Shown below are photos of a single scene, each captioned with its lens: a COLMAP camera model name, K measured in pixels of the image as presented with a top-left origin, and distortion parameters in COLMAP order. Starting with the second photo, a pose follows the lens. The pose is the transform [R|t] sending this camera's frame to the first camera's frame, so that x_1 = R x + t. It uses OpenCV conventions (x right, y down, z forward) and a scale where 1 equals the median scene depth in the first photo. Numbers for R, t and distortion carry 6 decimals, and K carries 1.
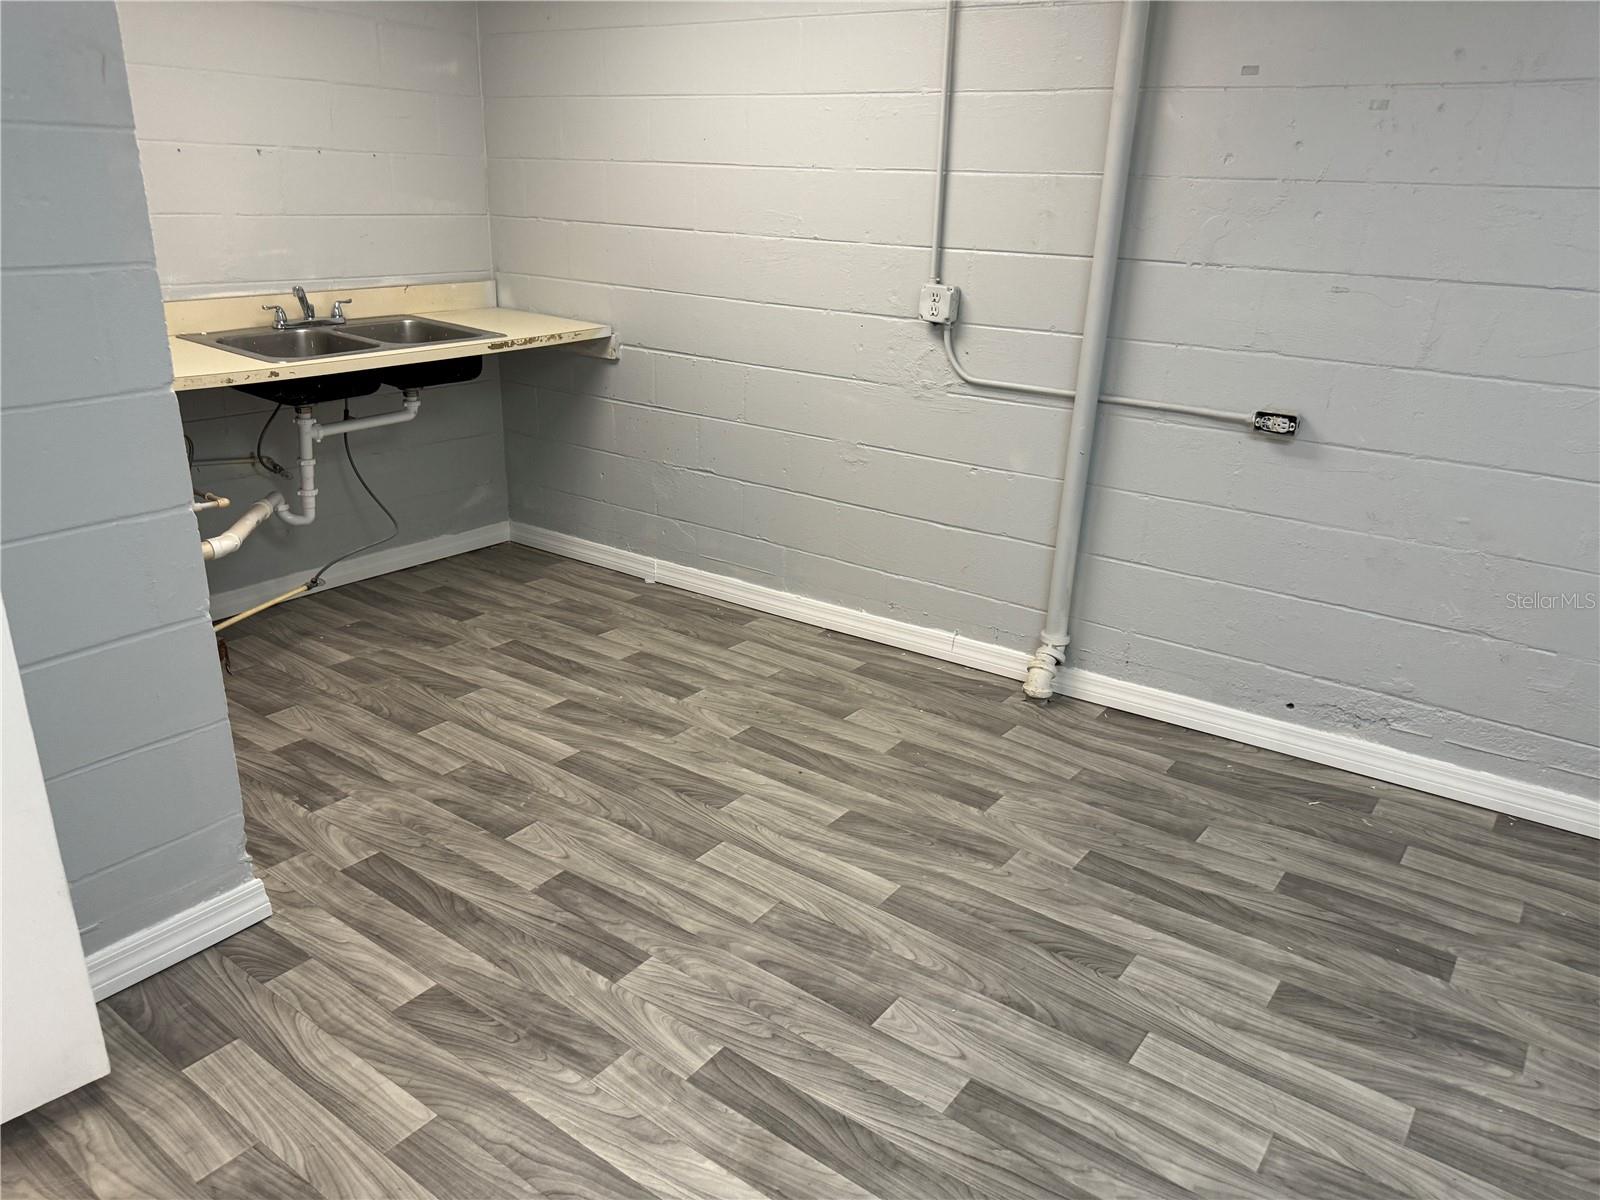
lens RADIAL K [[1143.5, 0, 793.1], [0, 1143.5, 602.9], [0, 0, 1]] dist [0.030845, -0.005896]
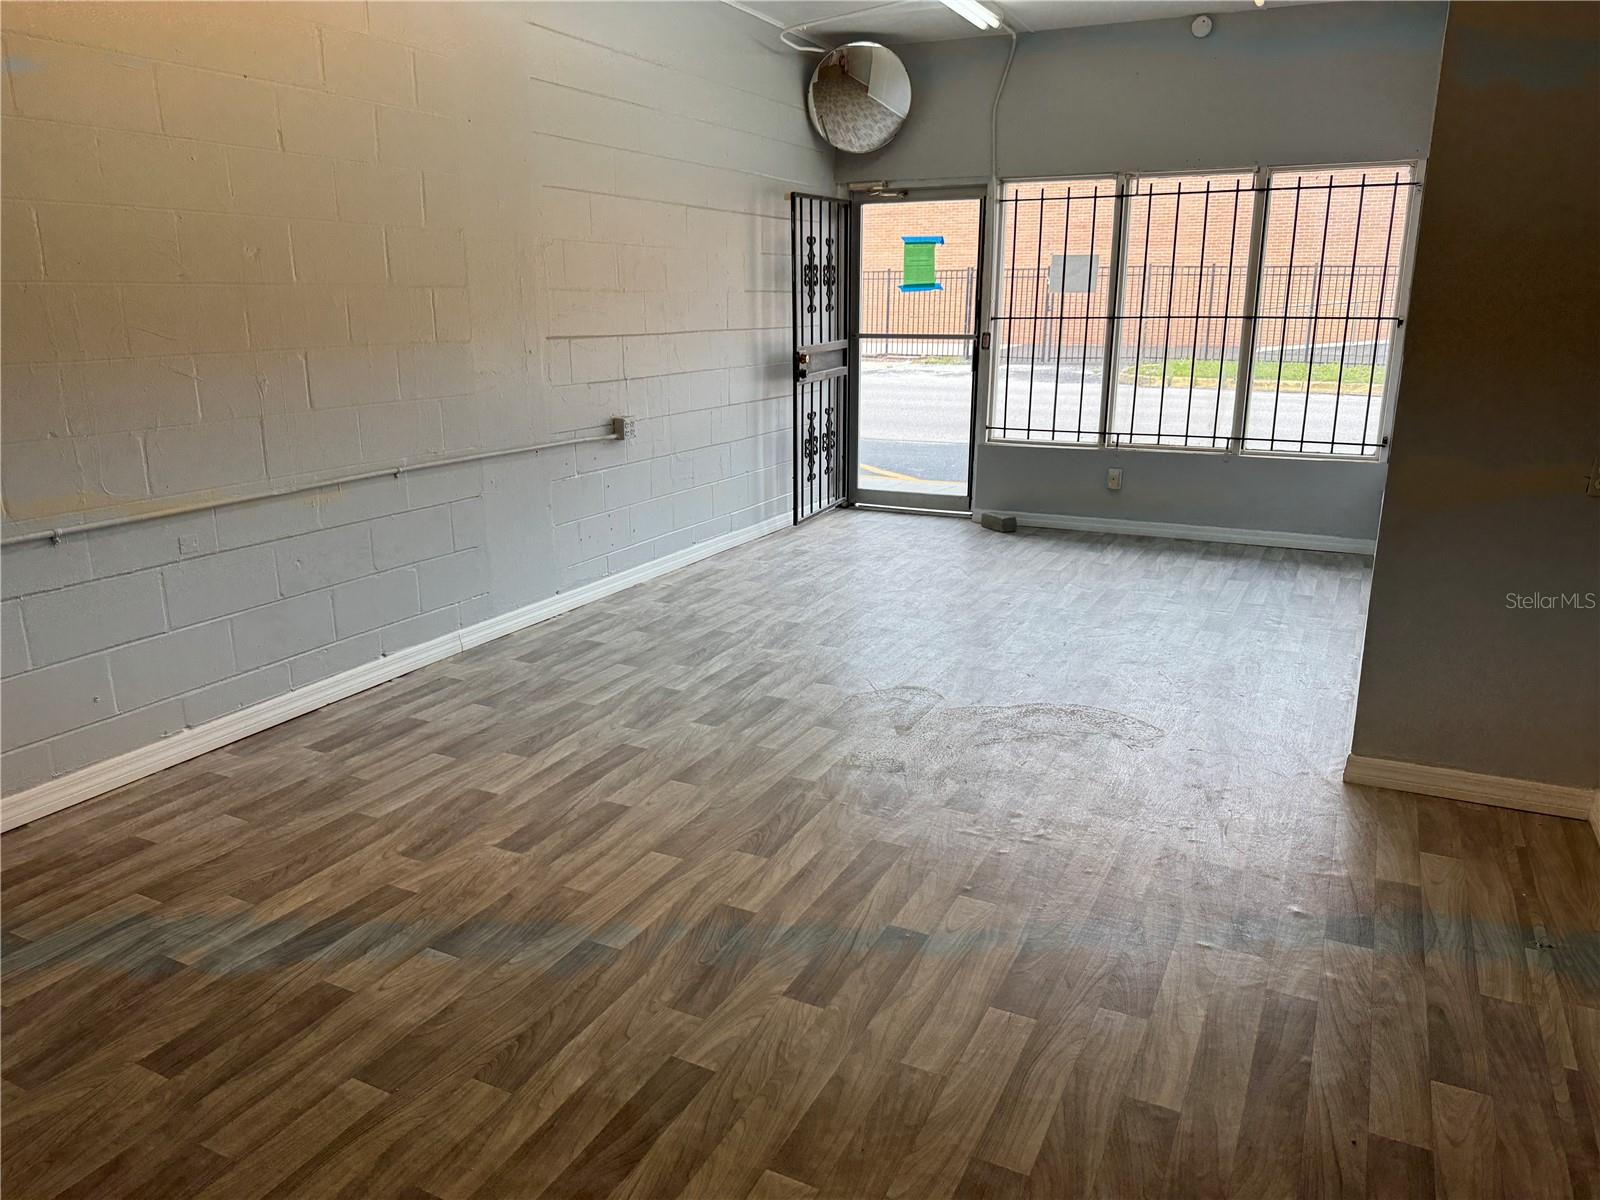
lens RADIAL K [[1143.5, 0, 793.1], [0, 1143.5, 602.9], [0, 0, 1]] dist [0.030845, -0.005896]
pose [[0.159654, 0.232510, -0.959401, 0.242969], [-0.330578, 0.928347, 0.169973, -0.062844], [0.930177, 0.290020, 0.225077, 0.191643]]
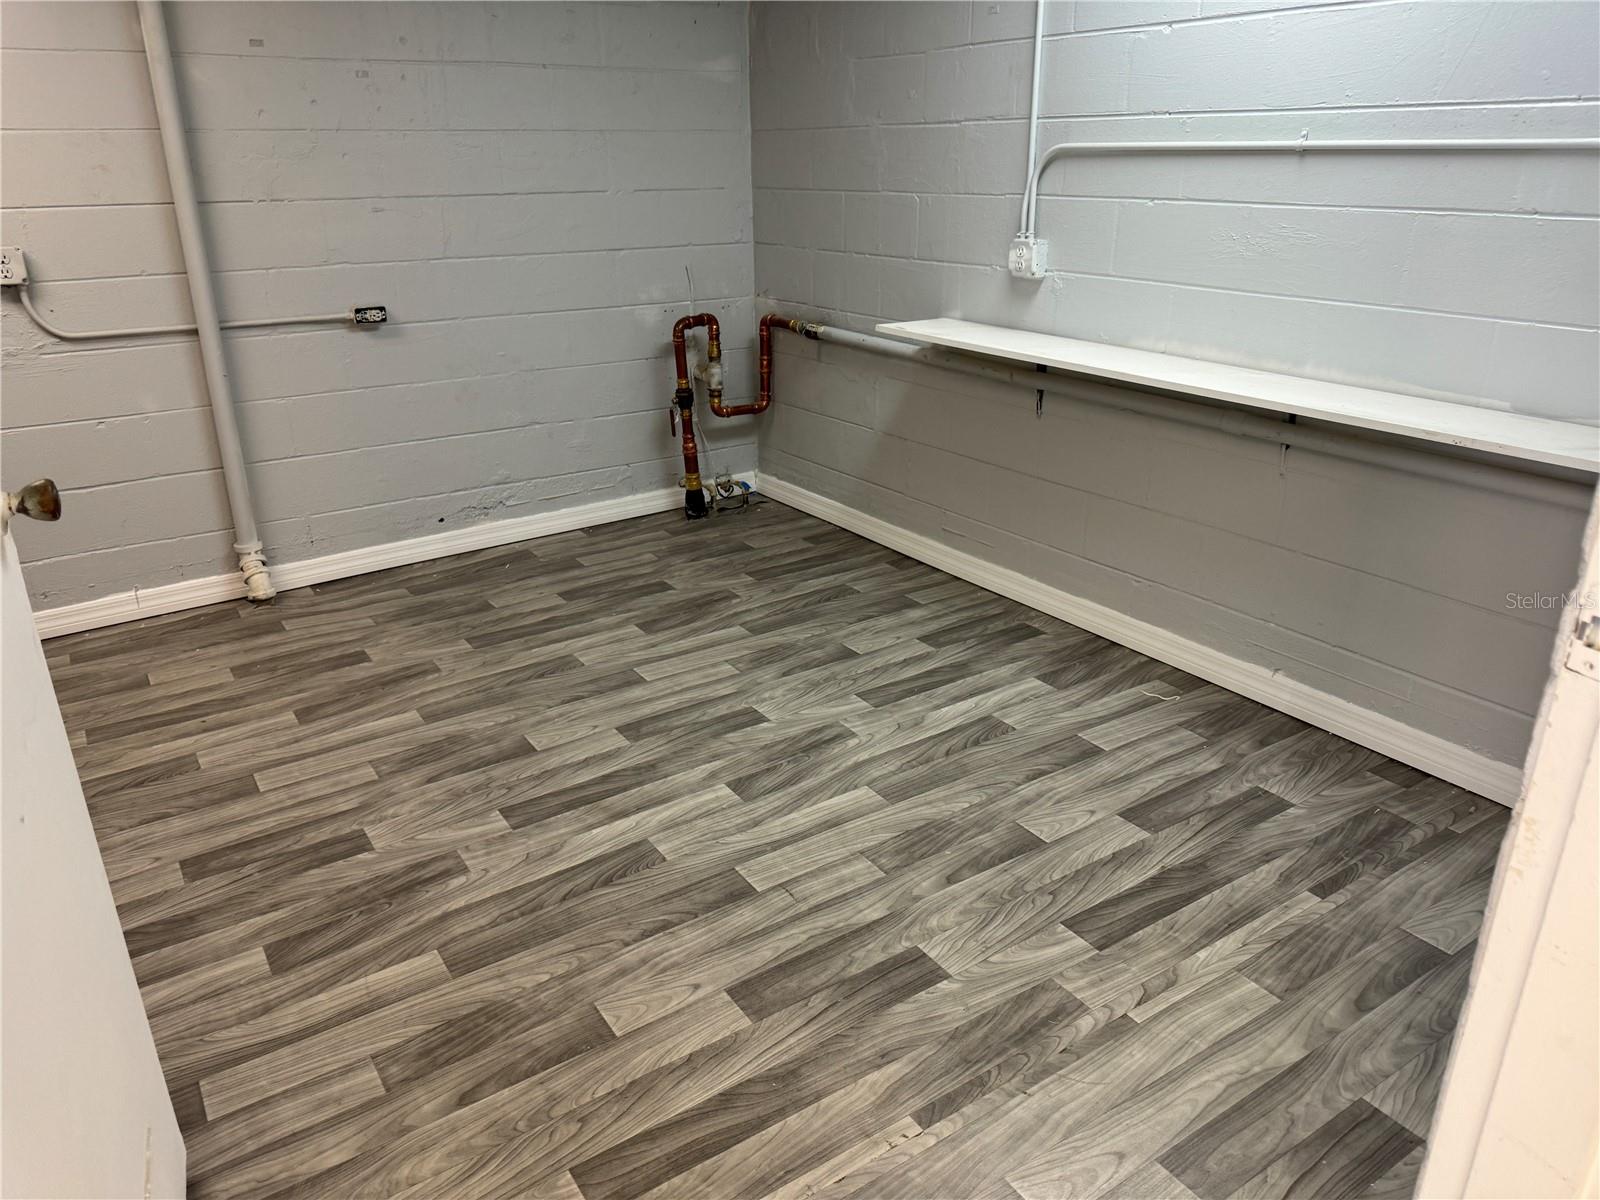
lens RADIAL K [[1143.5, 0, 793.1], [0, 1143.5, 602.9], [0, 0, 1]] dist [0.030845, -0.005896]
pose [[0.340909, -0.381956, 0.859006, -0.198960], [0.342166, 0.901483, 0.265050, -0.055089], [-0.875616, 0.203565, 0.438015, 0.138416]]
